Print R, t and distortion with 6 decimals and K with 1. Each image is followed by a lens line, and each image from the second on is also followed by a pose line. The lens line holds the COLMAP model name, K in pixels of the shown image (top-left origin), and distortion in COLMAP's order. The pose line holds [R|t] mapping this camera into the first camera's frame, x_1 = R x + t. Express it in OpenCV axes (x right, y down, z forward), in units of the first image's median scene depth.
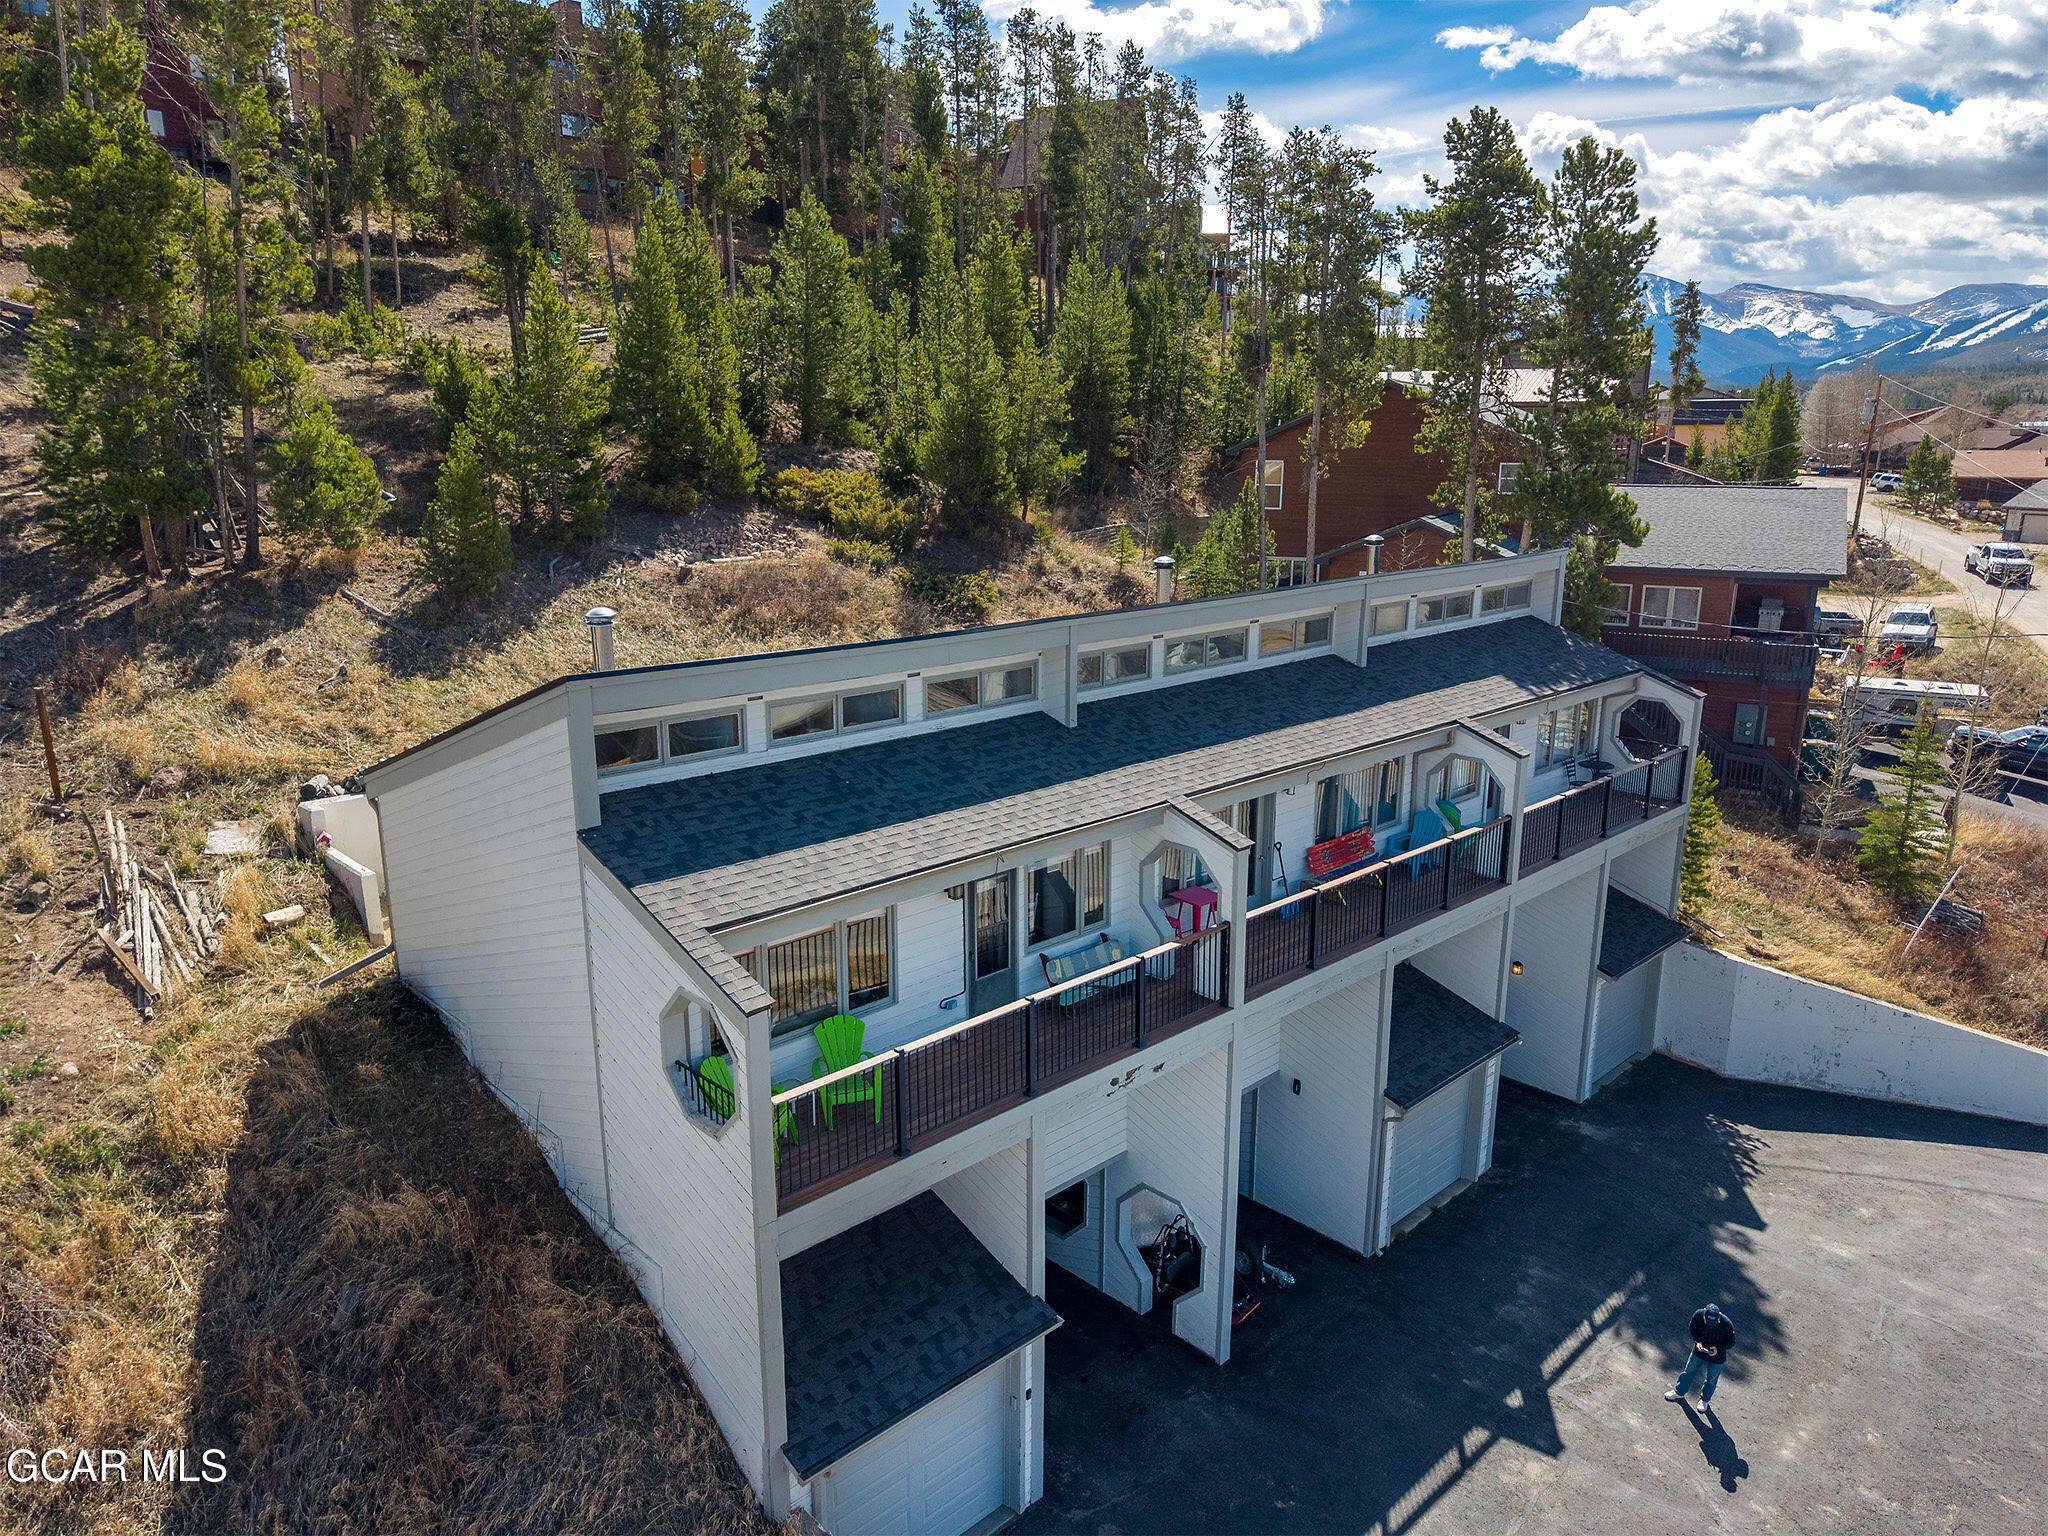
lens RADIAL K [[1371.1, 0, 1028.9], [0, 1371.1, 771.2], [0, 0, 1]] dist [0.051518, -0.050030]
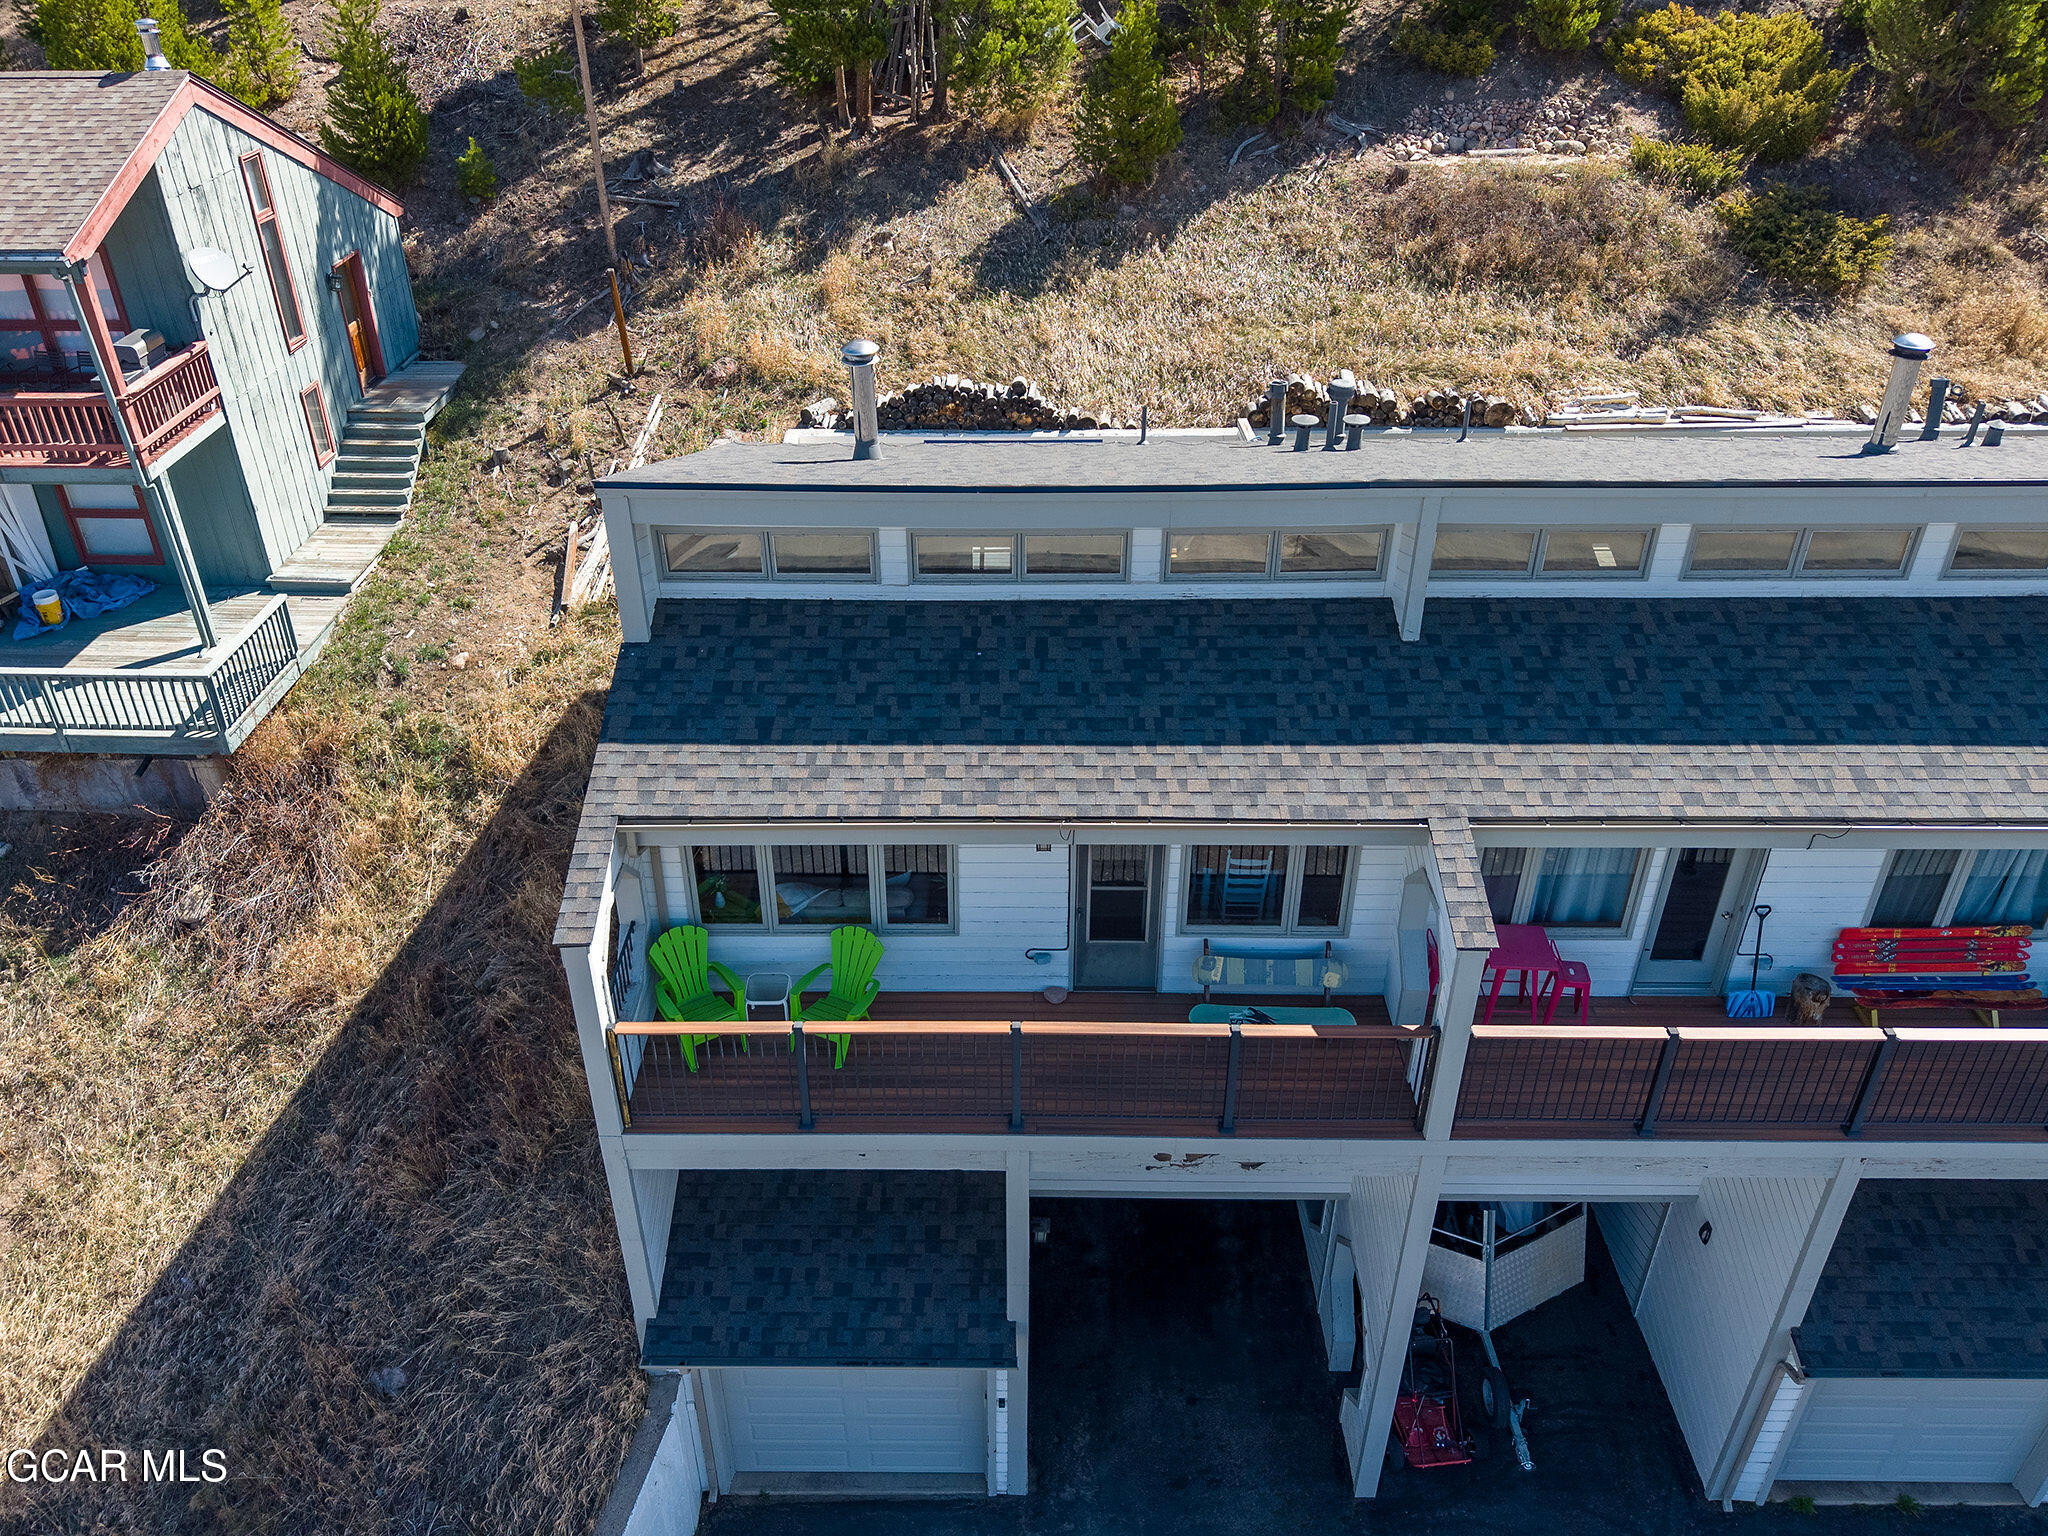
lens RADIAL K [[1521.5, 0, 990.2], [0, 1521.5, 729.3], [0, 0, 1]] dist [0.015963, -0.000751]
pose [[0.715168, 0.365310, -0.595889, 0.300667], [-0.163544, 0.916339, 0.365481, -0.201727], [0.679550, -0.163926, 0.715081, 0.294082]]
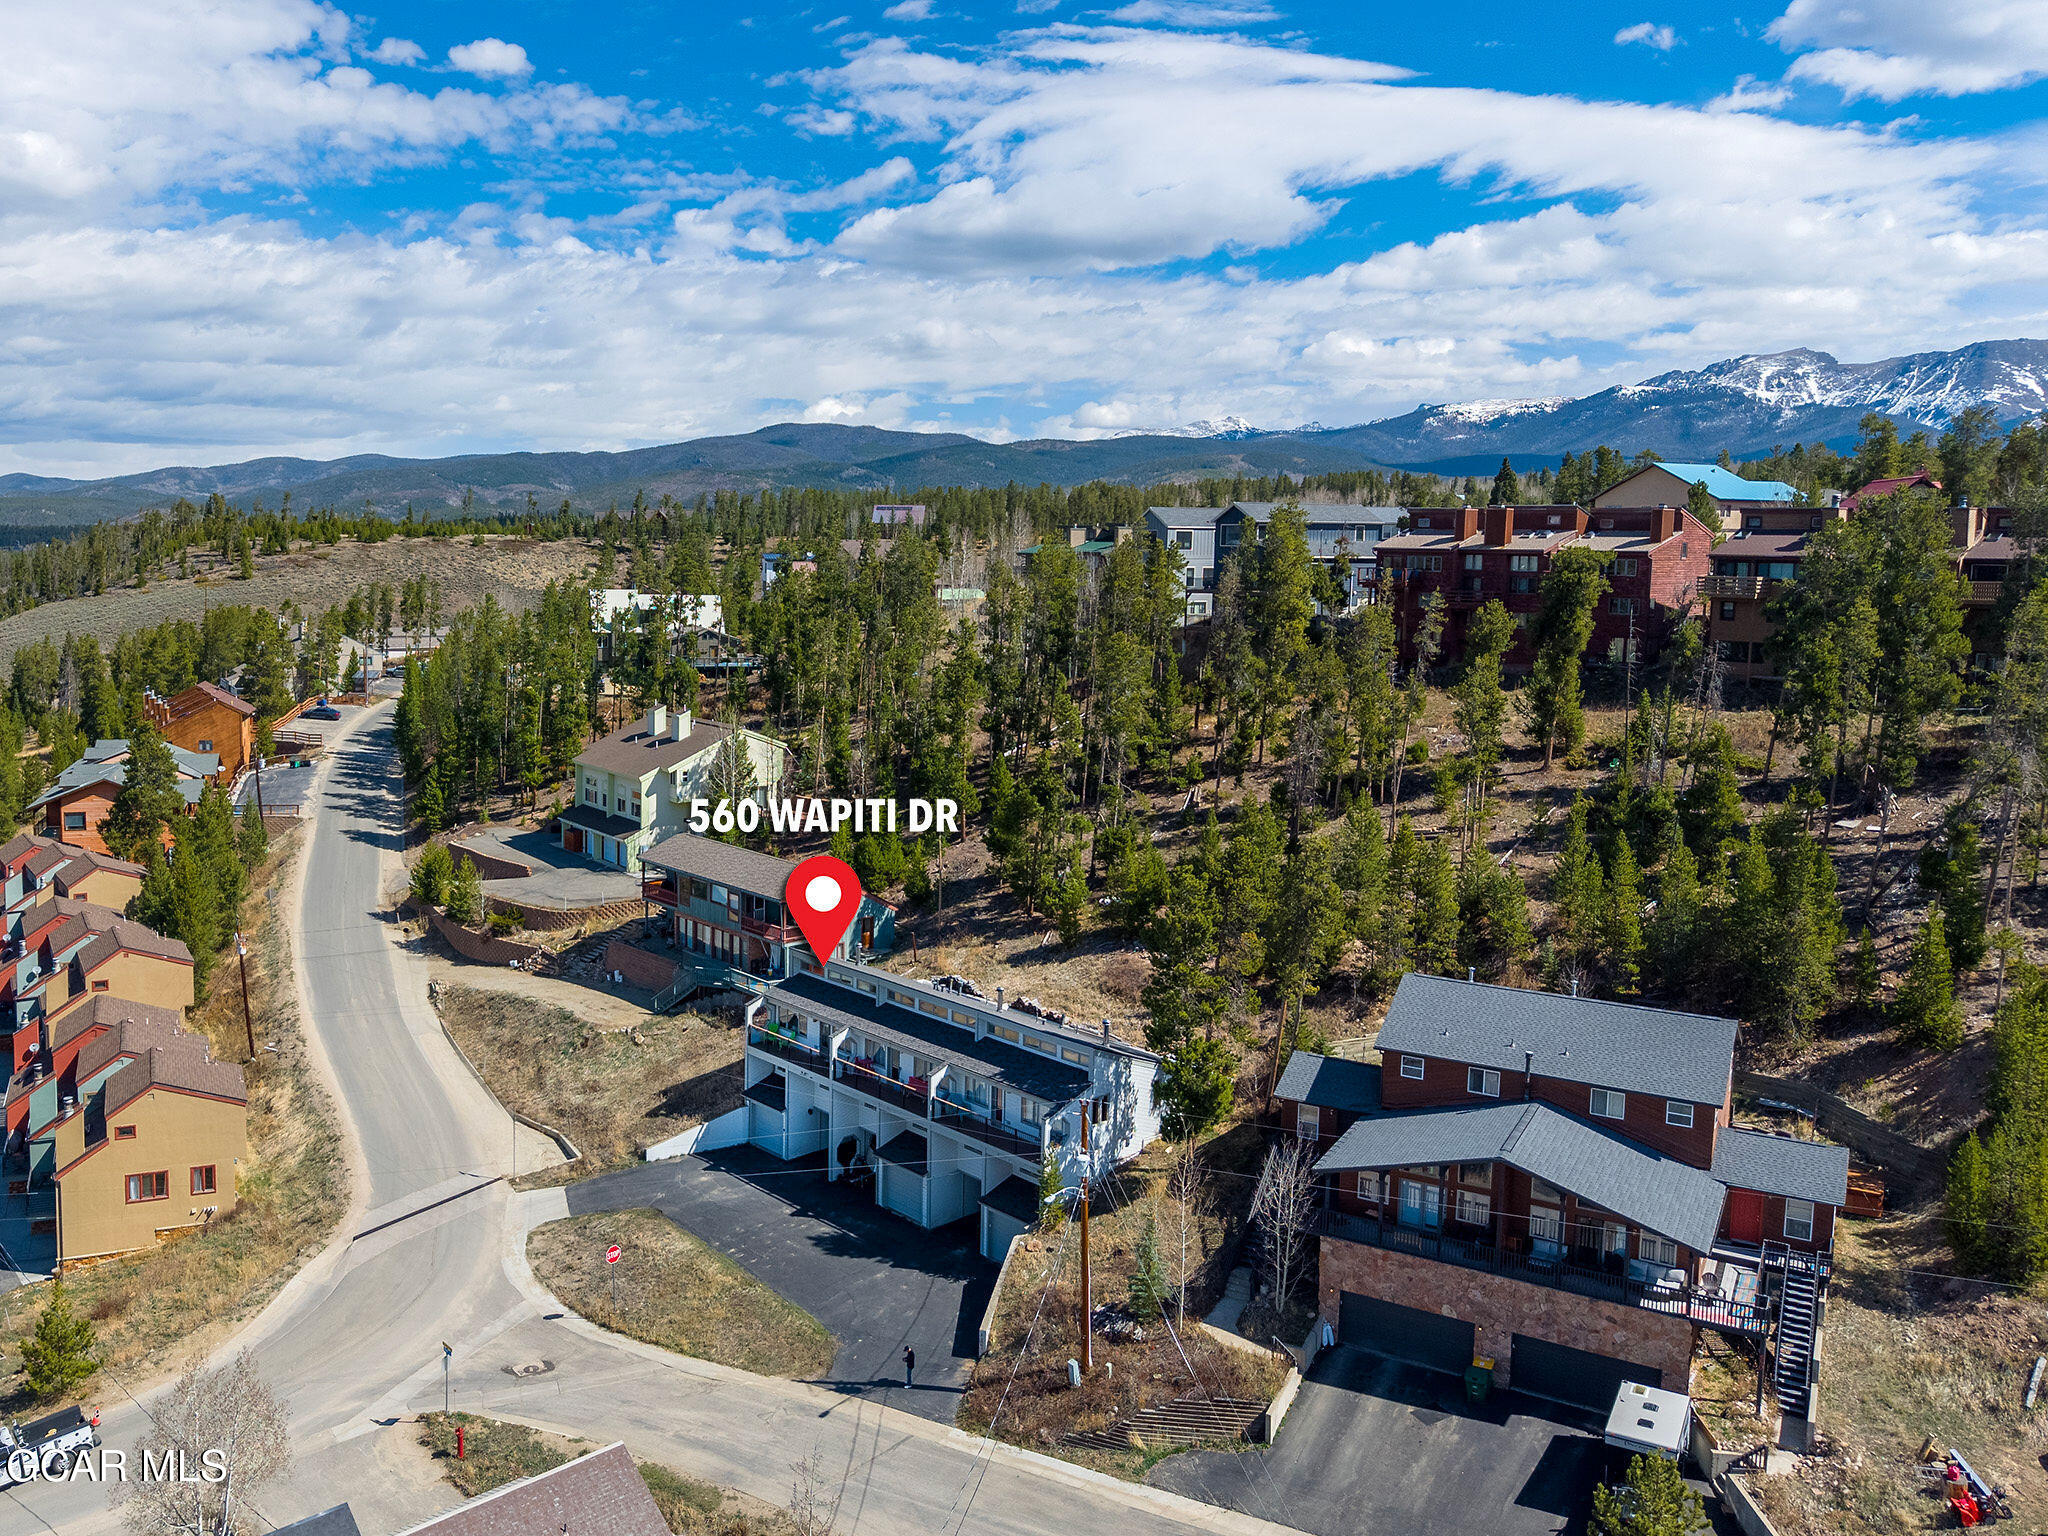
lens RADIAL K [[1653.7, 0, 836.5], [0, 1653.7, 764.9], [0, 0, 1]] dist [0.014150, -0.005160]
pose [[-0.075122, 0.134306, -0.988088, 3.838584], [-0.253386, 0.955793, 0.149181, -1.142135], [0.964444, 0.261575, -0.037770, 0.791749]]
